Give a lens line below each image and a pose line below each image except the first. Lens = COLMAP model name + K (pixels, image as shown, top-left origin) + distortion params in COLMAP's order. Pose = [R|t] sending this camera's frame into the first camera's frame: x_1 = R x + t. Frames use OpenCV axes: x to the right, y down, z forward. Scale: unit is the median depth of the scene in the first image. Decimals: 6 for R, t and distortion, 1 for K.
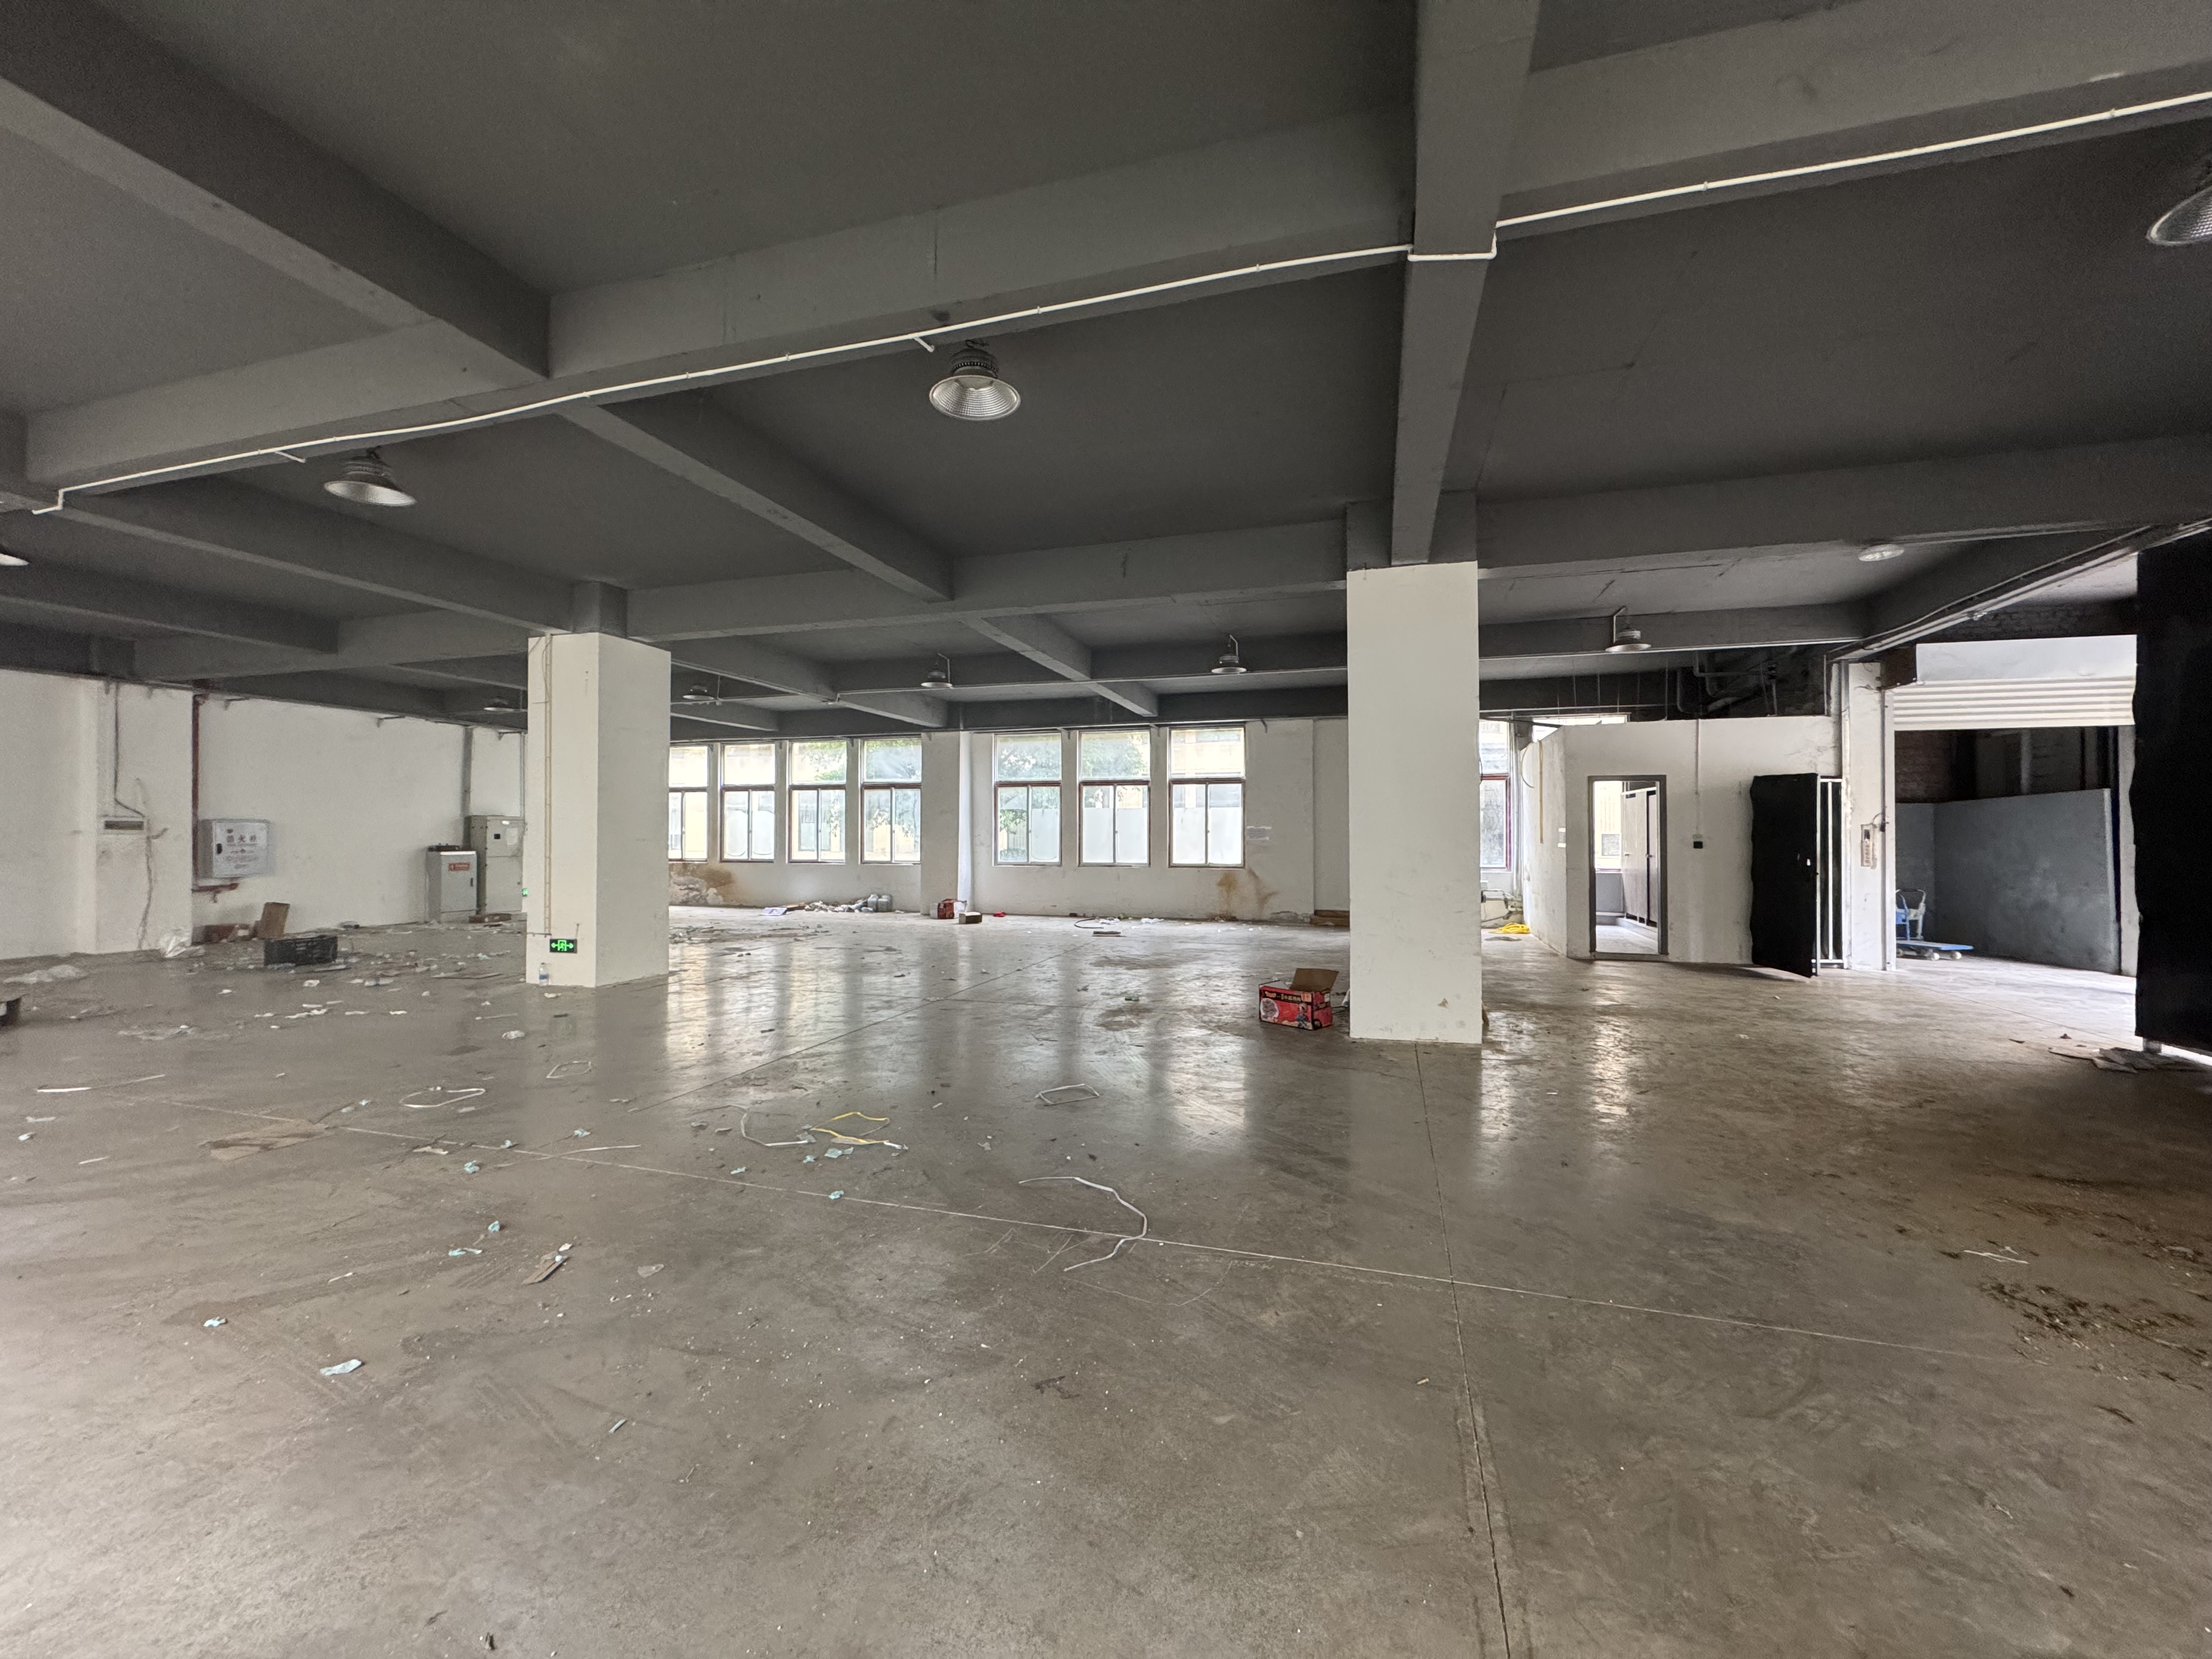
lens RADIAL K [[888.3, 0, 1112.1], [0, 888.3, 826.9], [0, 0, 1]] dist [0.000524, 0.000139]
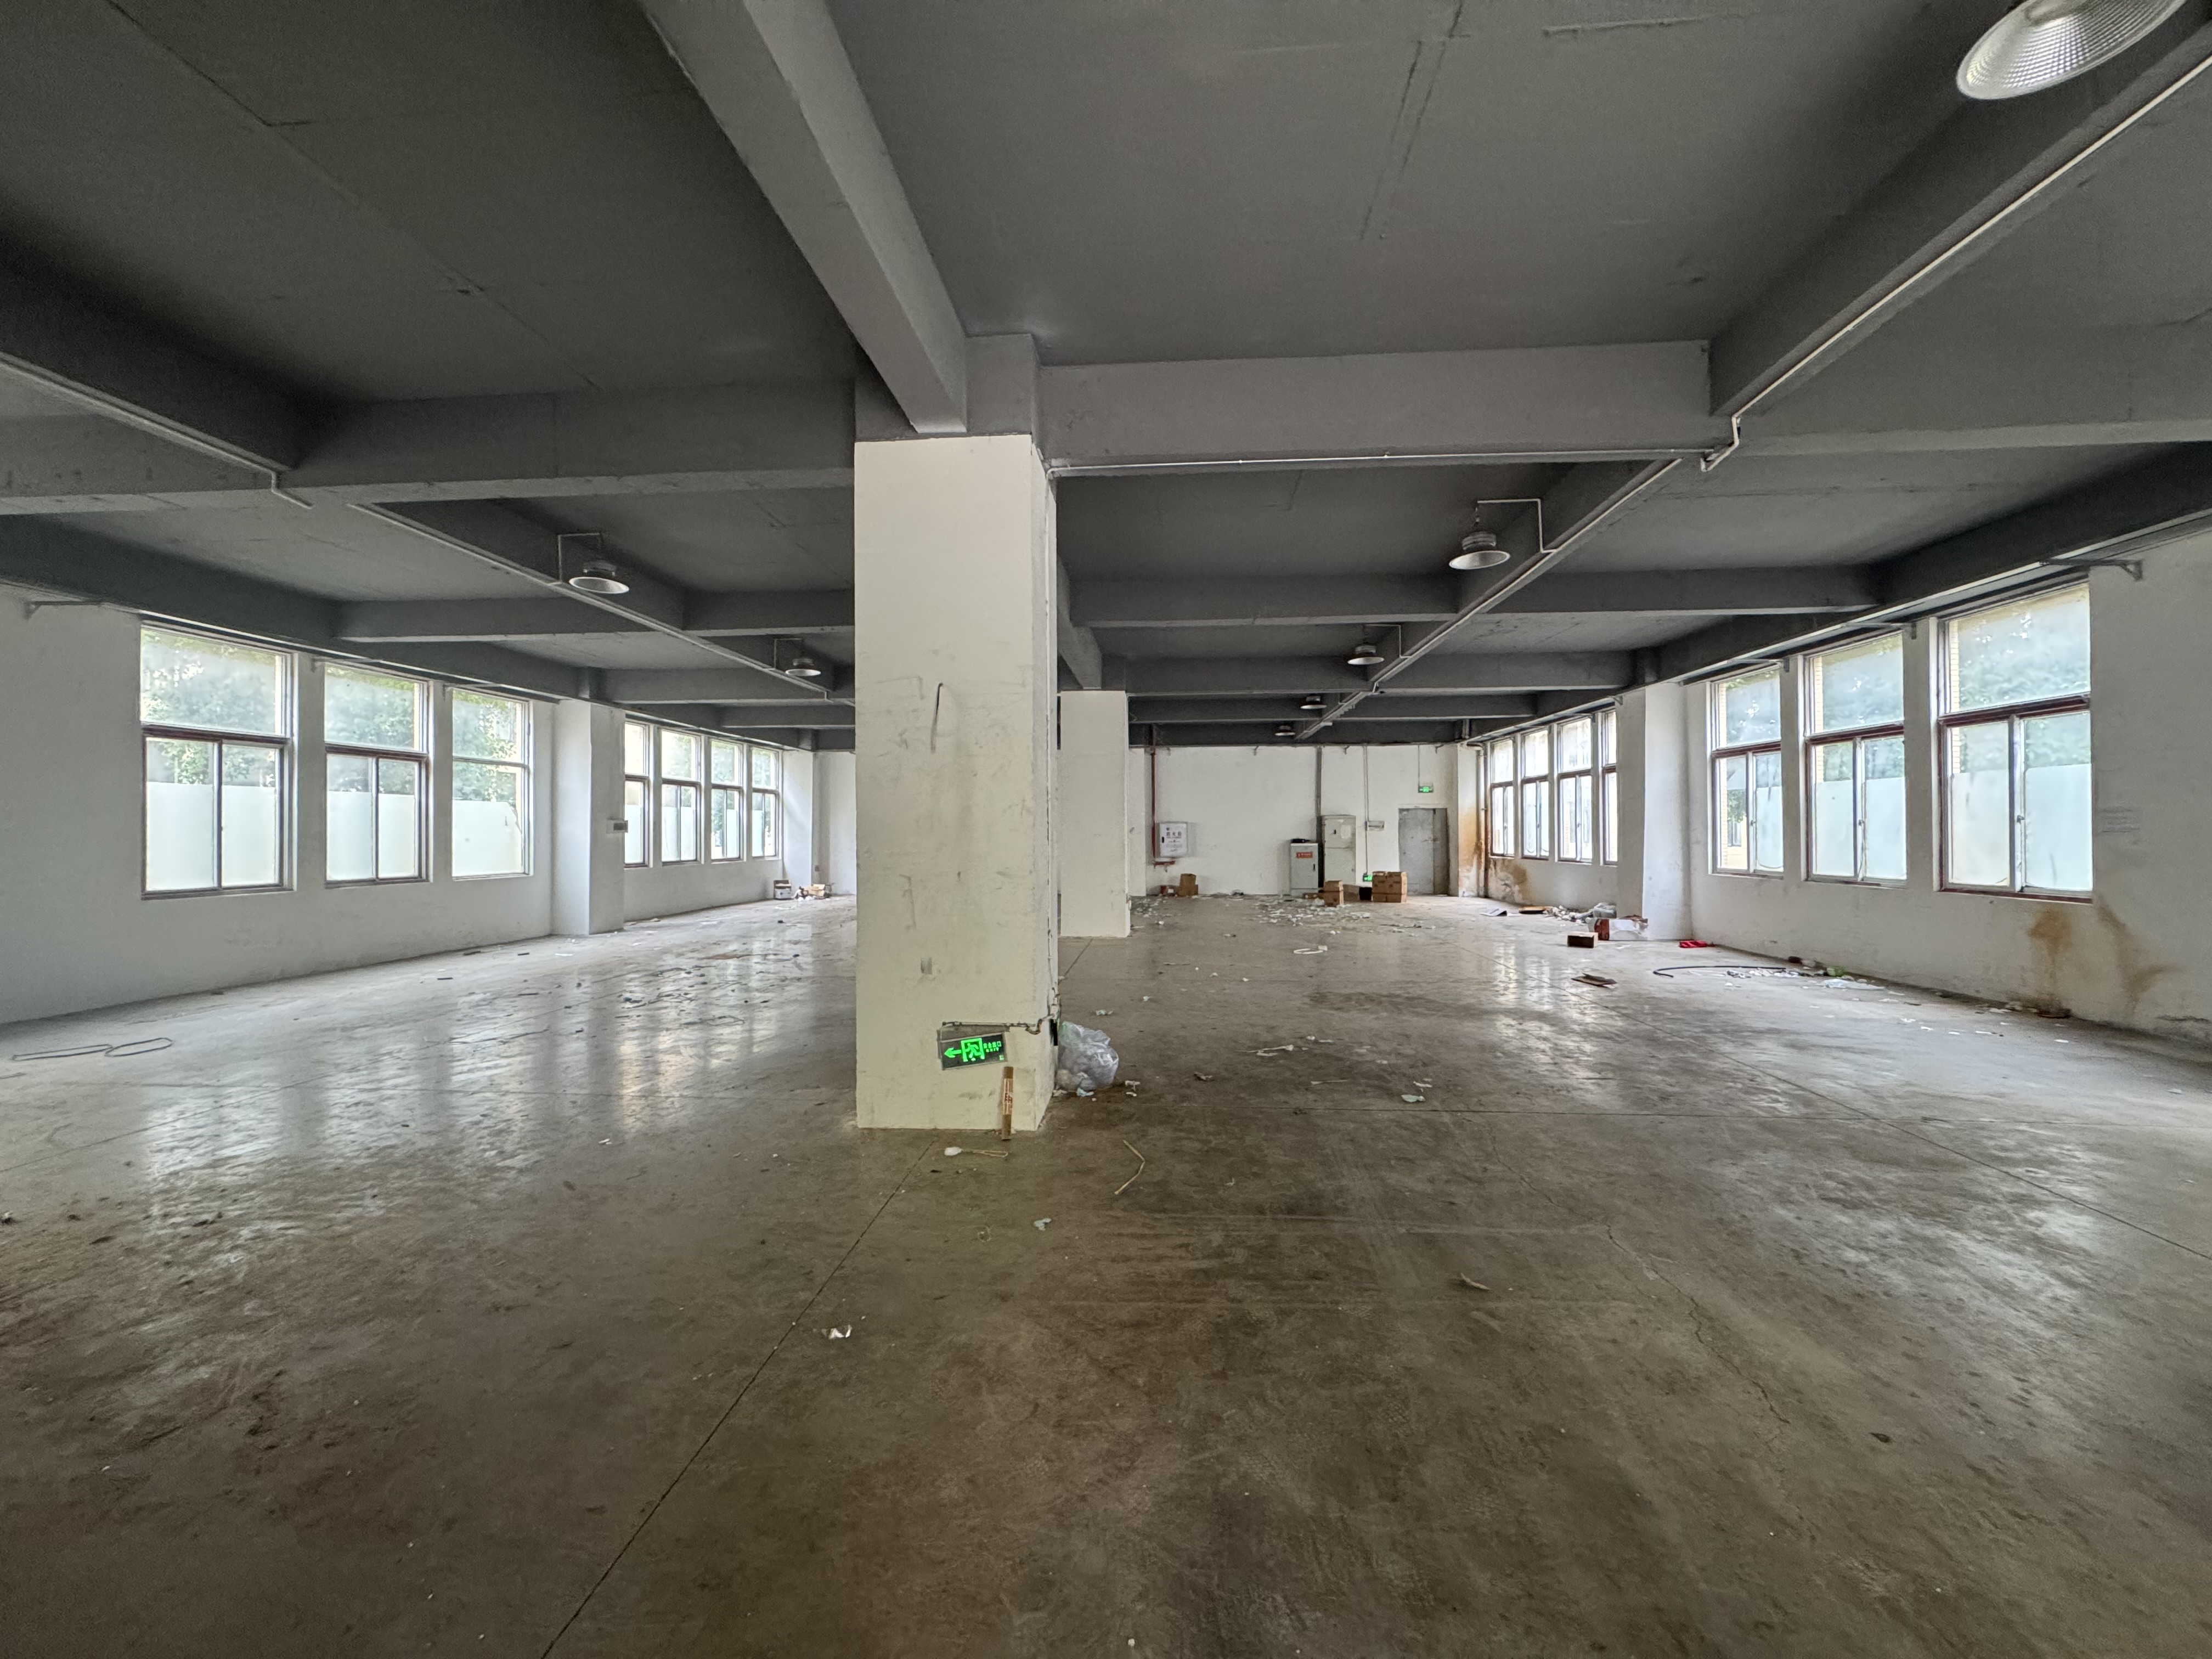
lens RADIAL K [[888.3, 0, 1112.1], [0, 888.3, 826.9], [0, 0, 1]] dist [0.000524, 0.000139]
pose [[0.211154, -0.005897, -0.977435, 0.477647], [0.012794, 0.999913, -0.003269, 0.004106], [0.977369, -0.011815, 0.211211, 0.436136]]
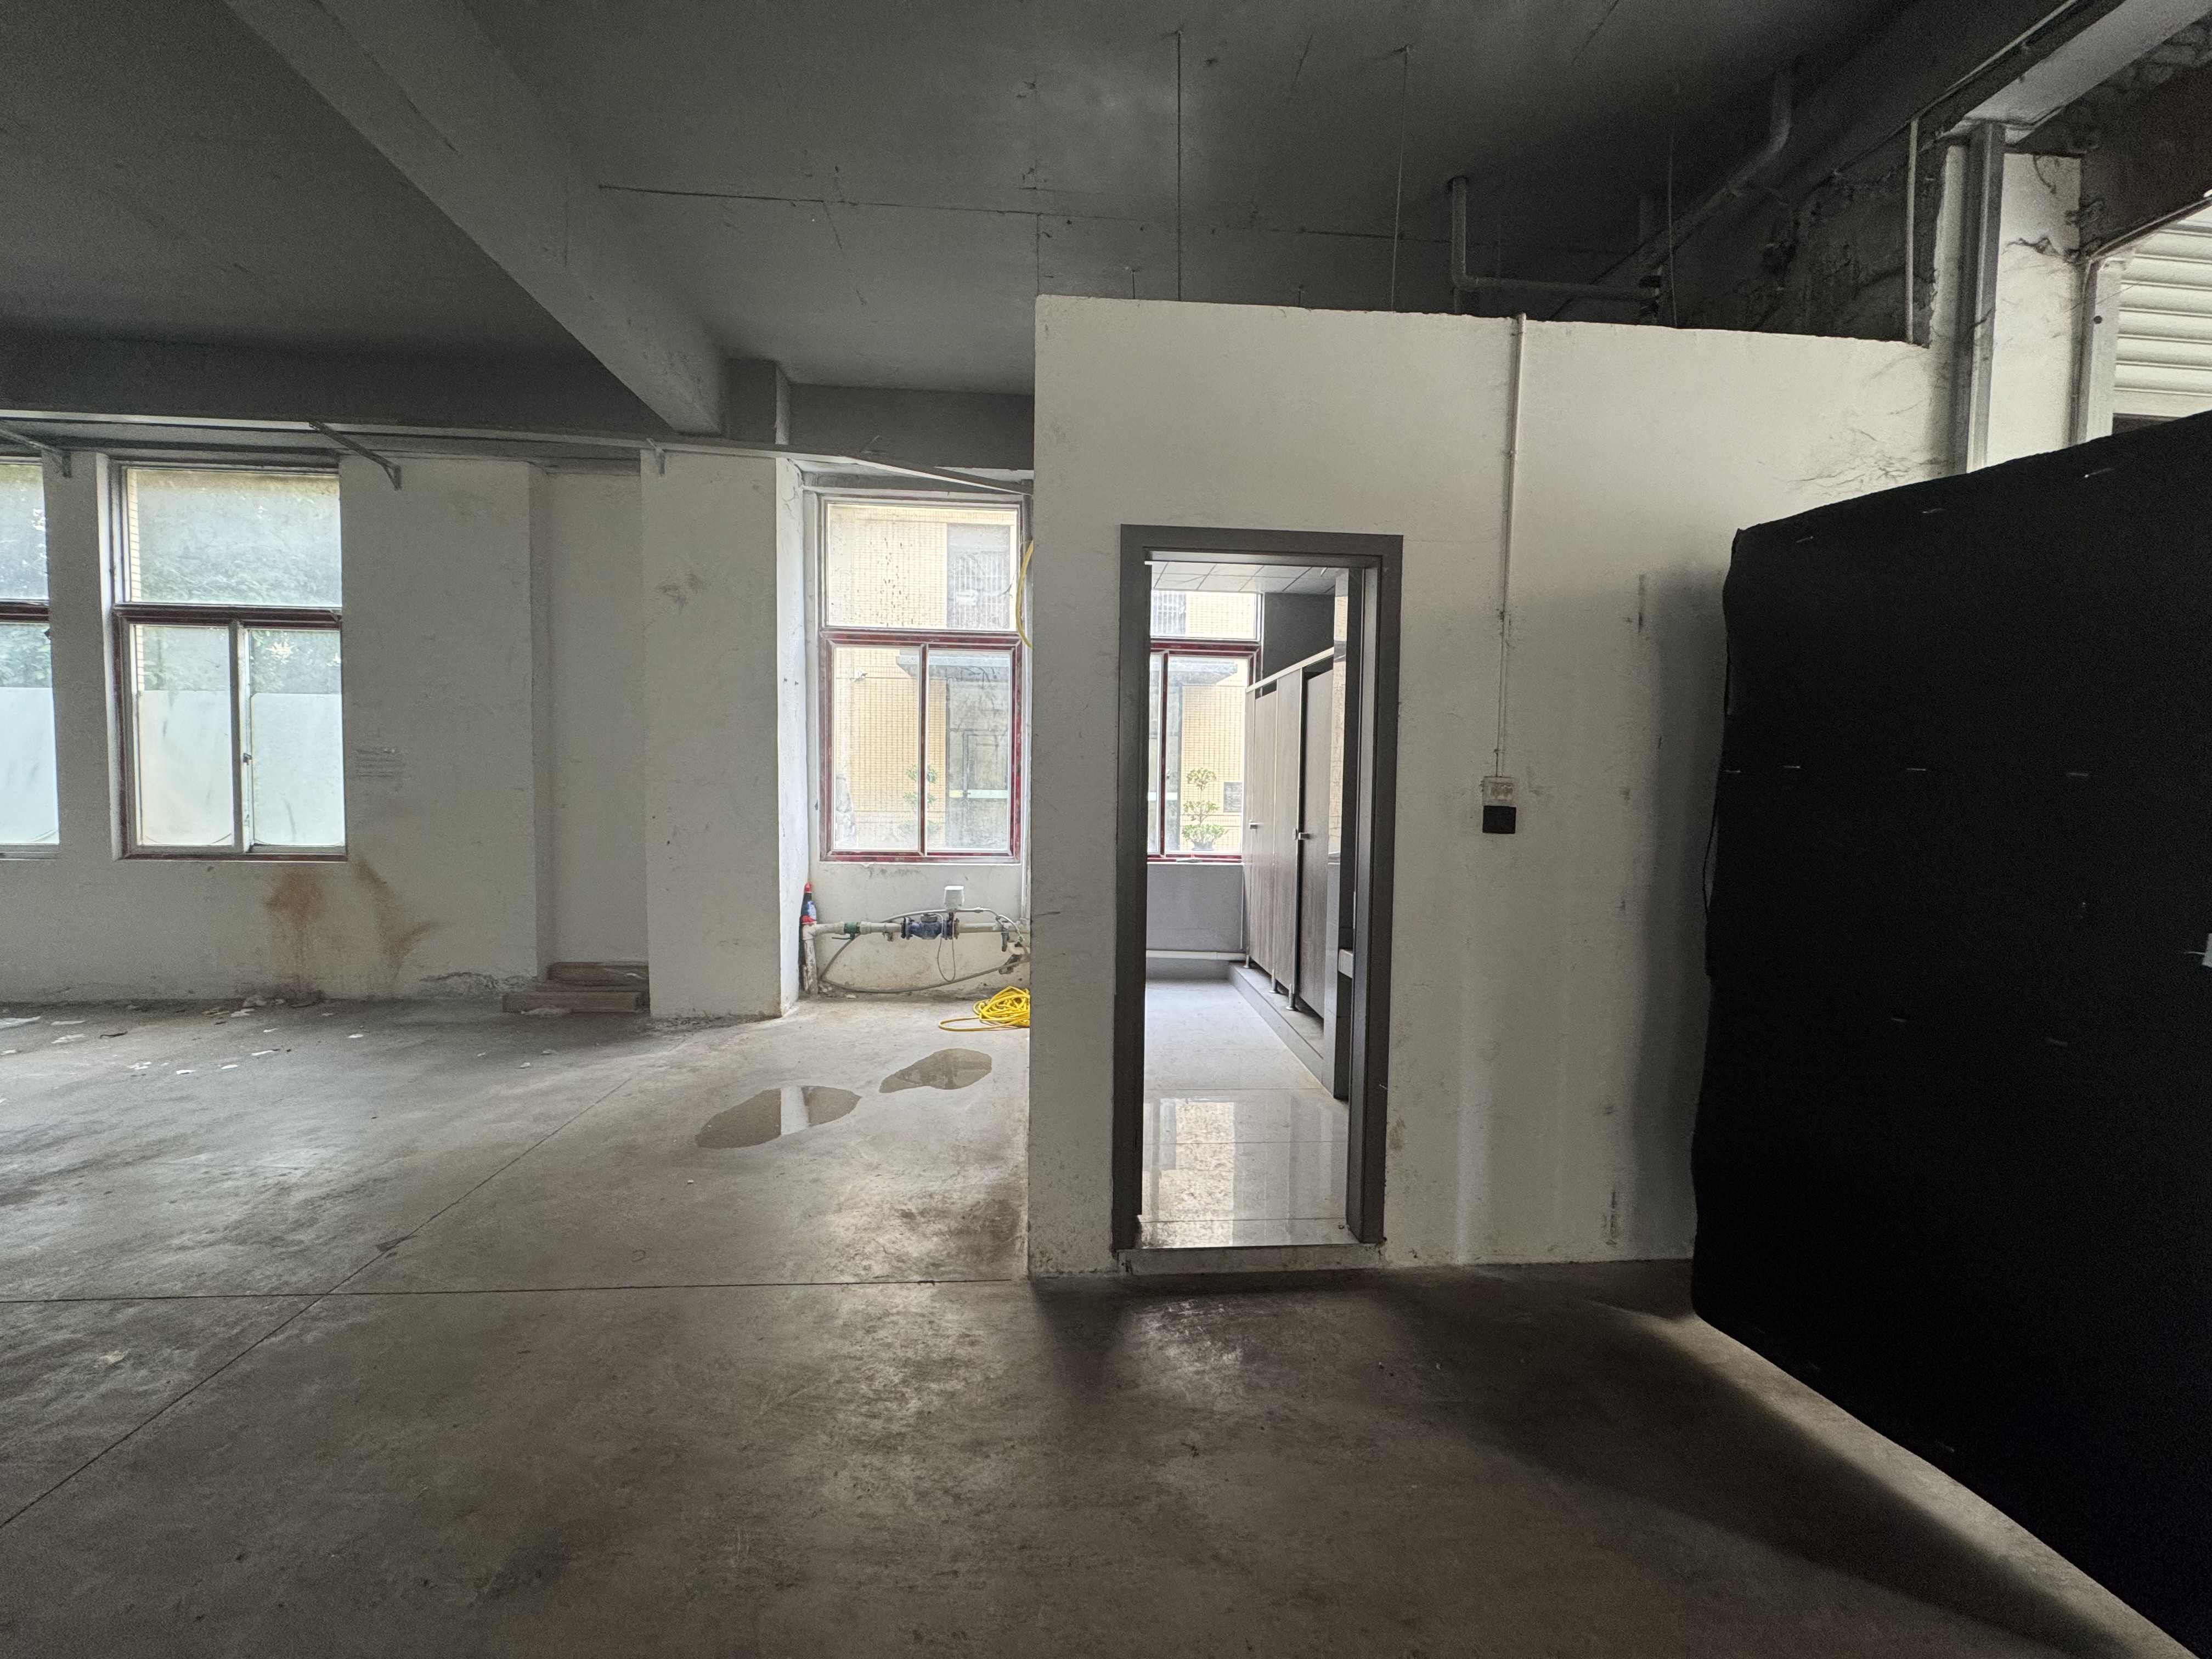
lens RADIAL K [[909.4, 0, 1100.1], [0, 909.4, 811.0], [0, 0, 1]] dist [0.000549, 0.000145]
pose [[0.941674, -0.004242, 0.336501, 0.318872], [-0.016850, 0.998072, 0.059733, -0.002208], [-0.336105, -0.061919, 0.939787, 0.540206]]
